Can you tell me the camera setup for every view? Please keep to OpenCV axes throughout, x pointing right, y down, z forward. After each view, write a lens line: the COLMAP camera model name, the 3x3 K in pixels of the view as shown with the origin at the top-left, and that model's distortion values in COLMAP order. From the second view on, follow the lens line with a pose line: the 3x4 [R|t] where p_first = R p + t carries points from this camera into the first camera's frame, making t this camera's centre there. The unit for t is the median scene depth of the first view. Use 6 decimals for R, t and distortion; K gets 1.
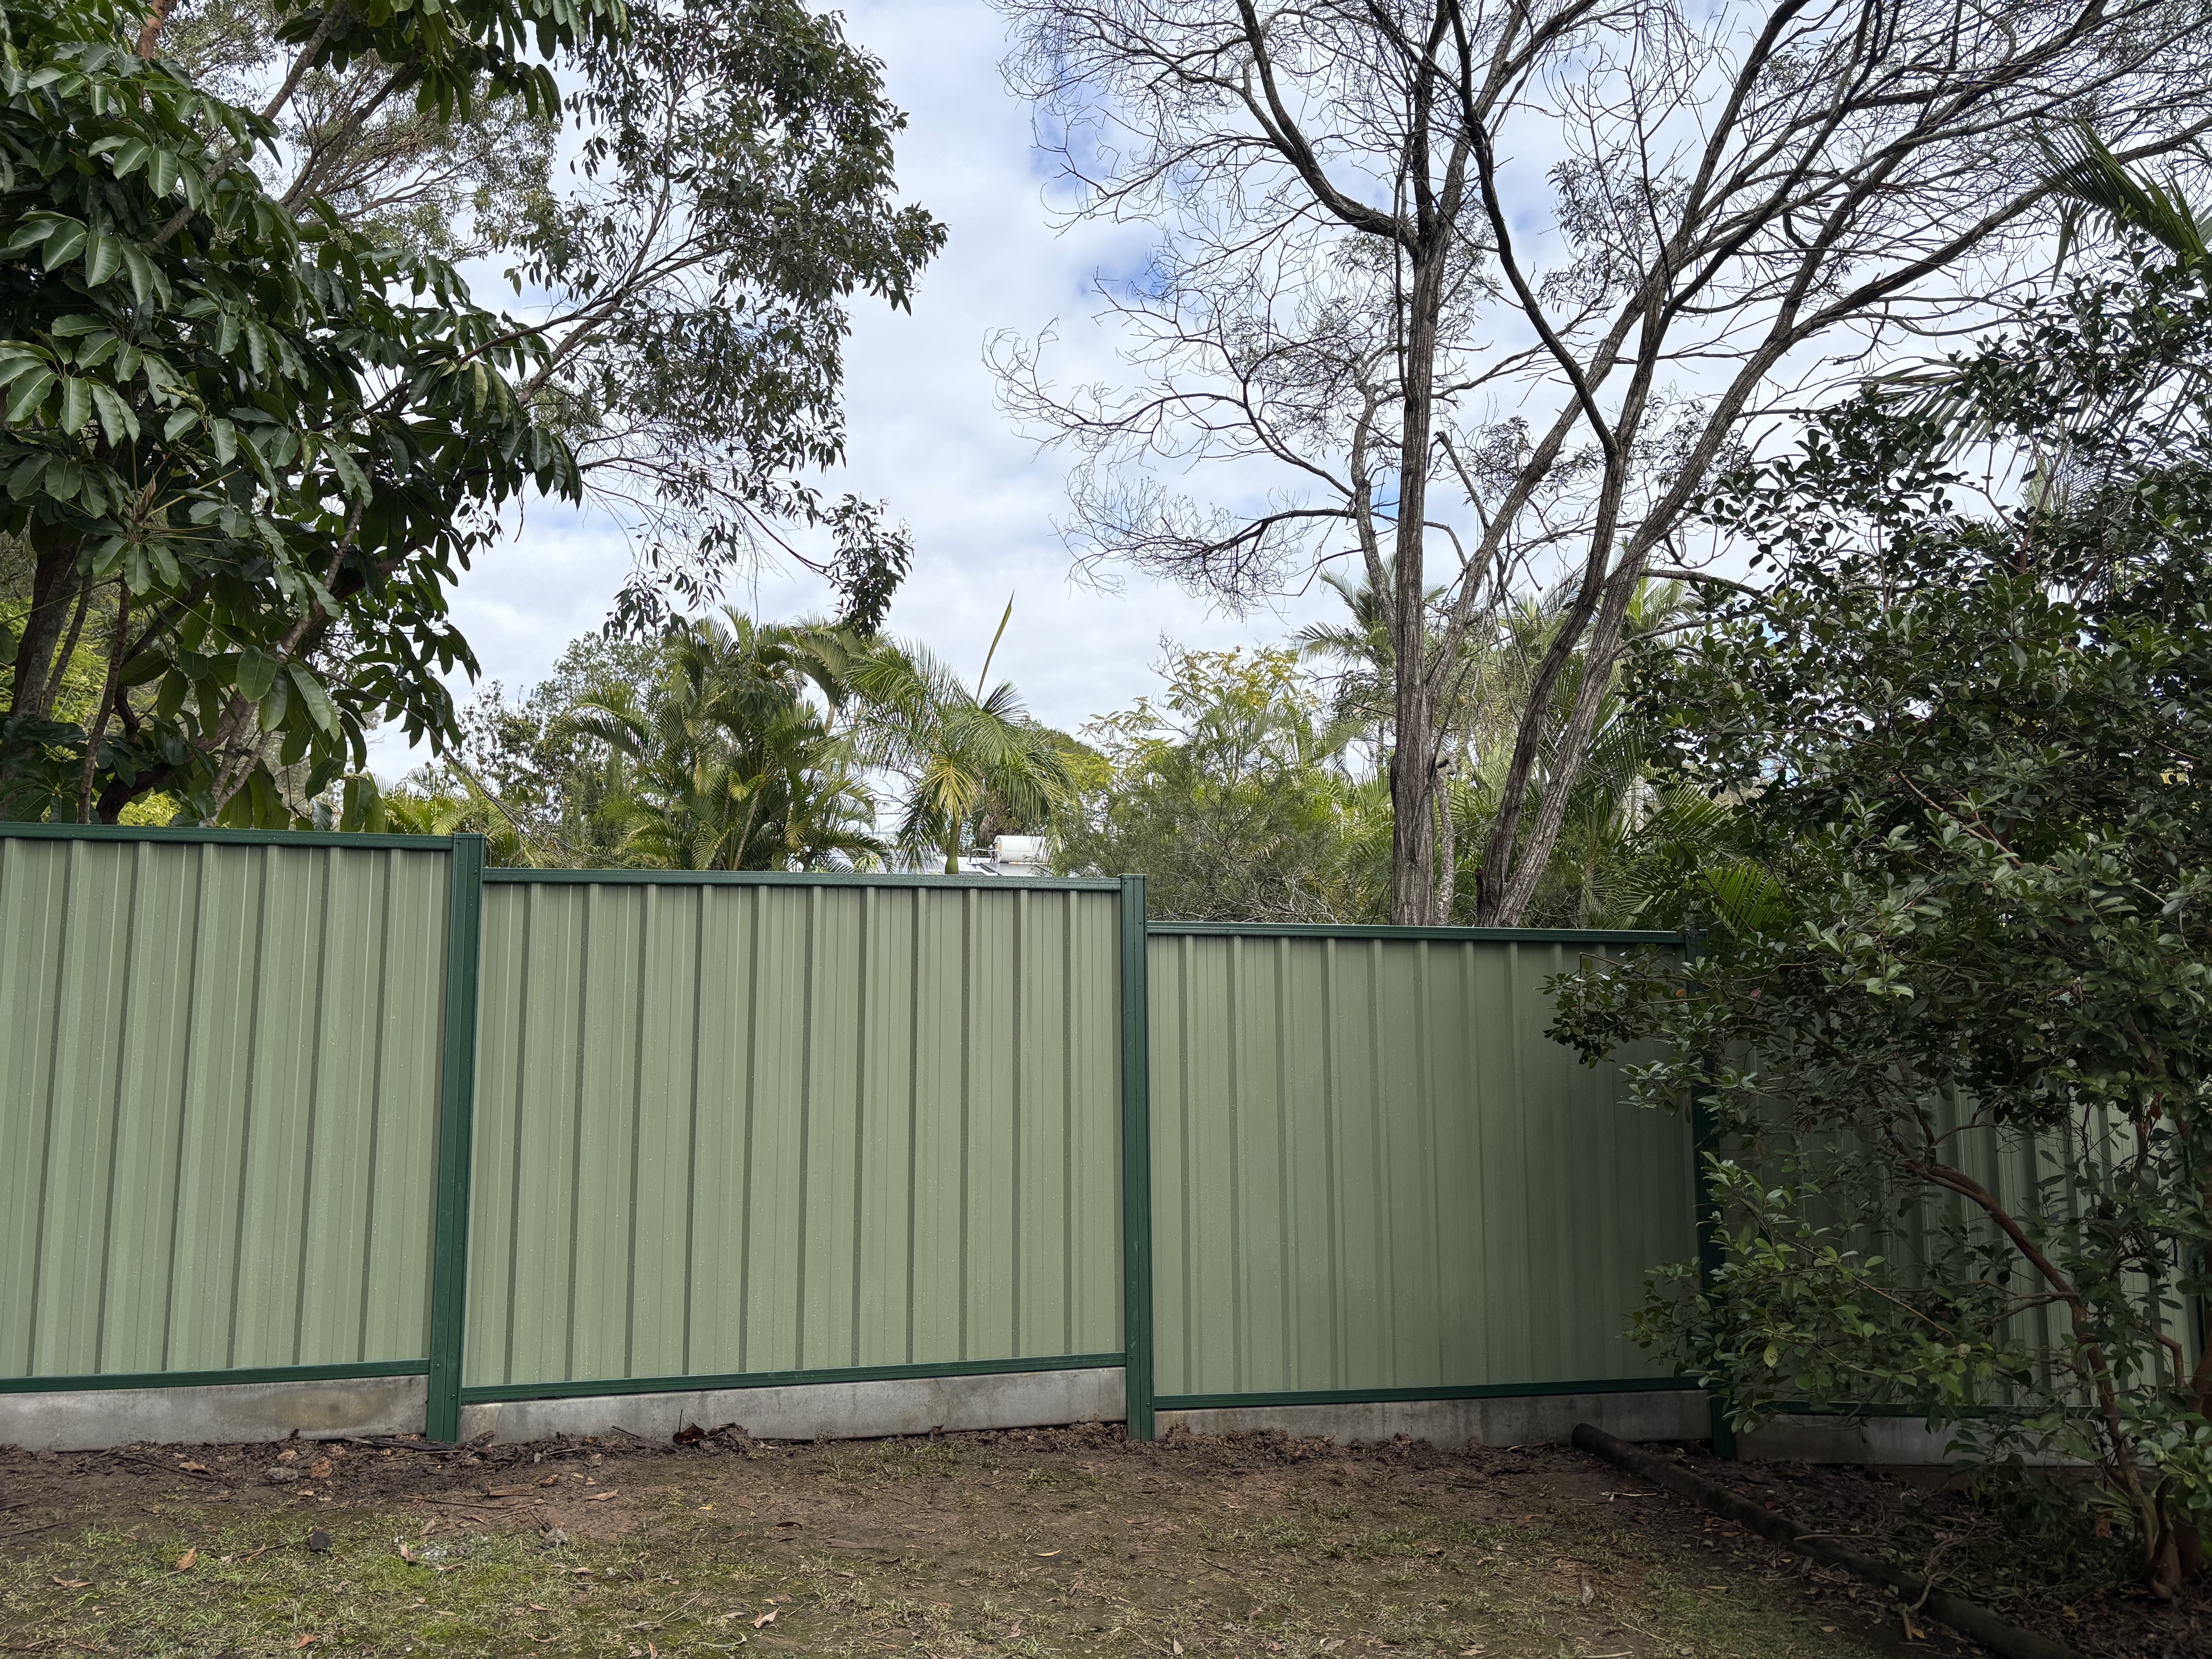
lens RADIAL K [[1637.6, 0, 1090.5], [0, 1637.6, 821.2], [0, 0, 1]] dist [0.051983, -0.074457]
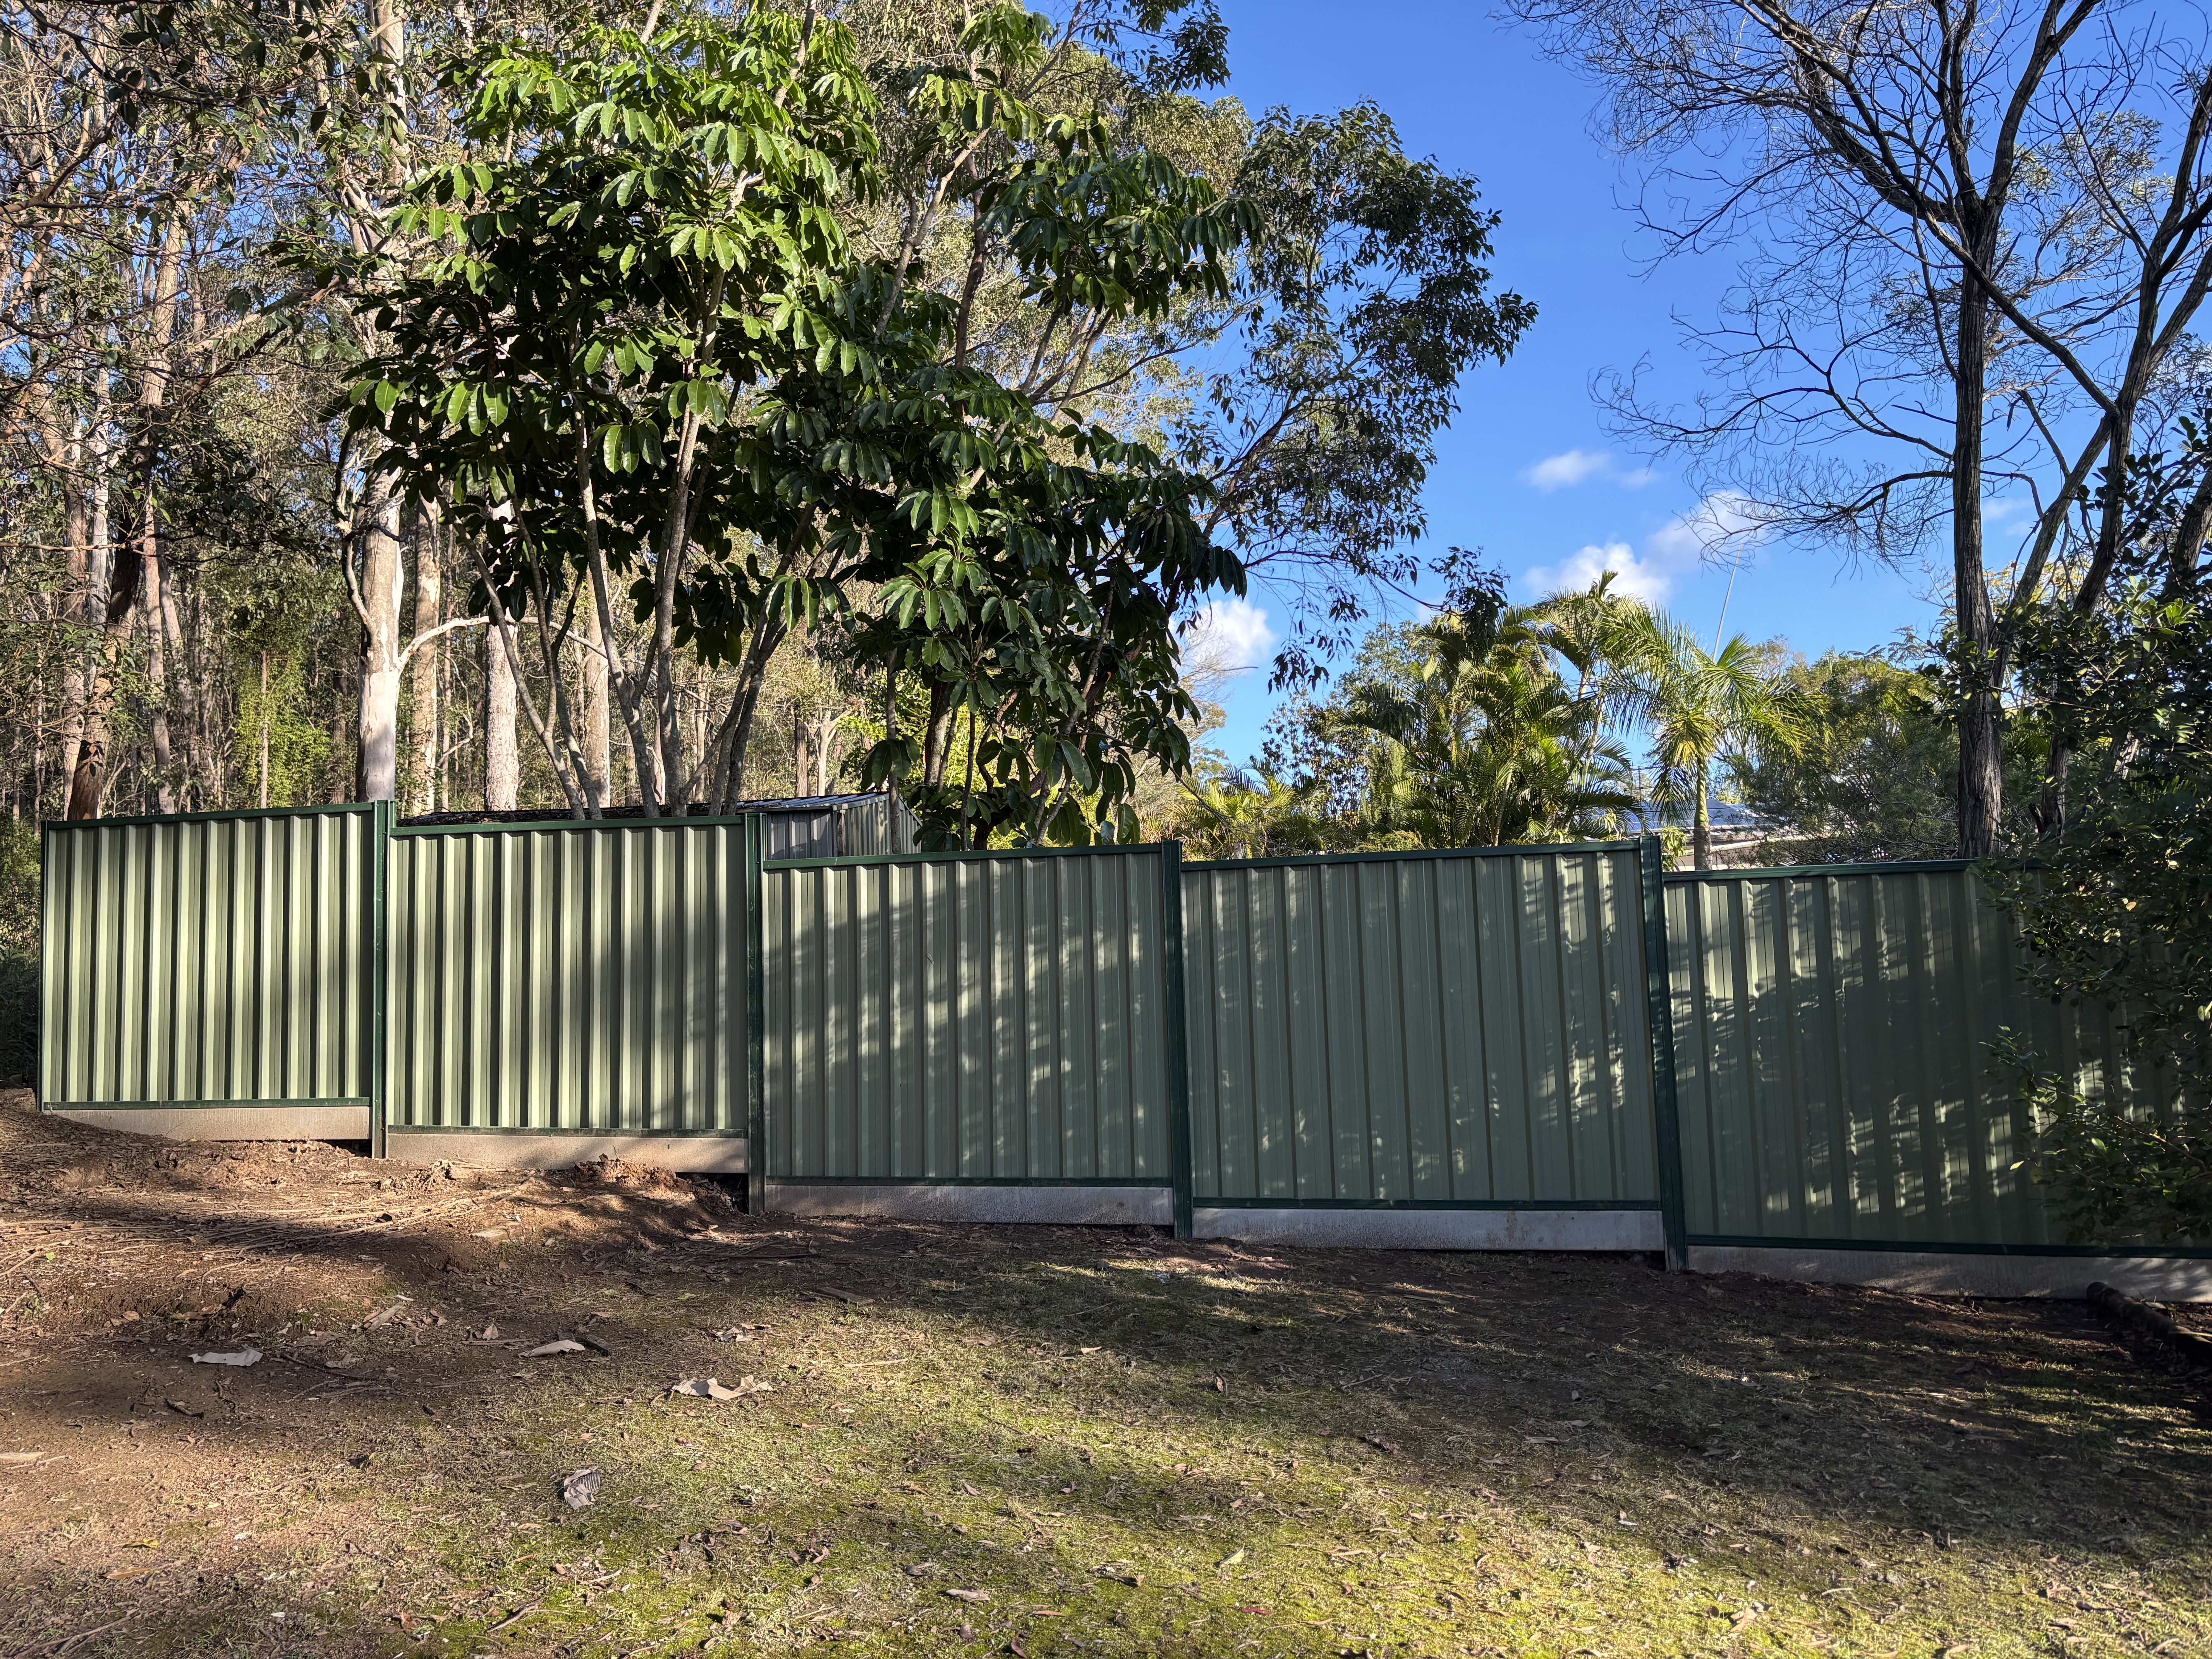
lens RADIAL K [[1642.0, 0, 1106.0], [0, 1642.0, 829.5], [0, 0, 1]] dist [0.012696, -0.022476]
pose [[0.880785, -0.072217, -0.467977, 0.217758], [0.085484, 0.996314, 0.007142, -0.015423], [0.465737, -0.046295, 0.883712, -0.289944]]
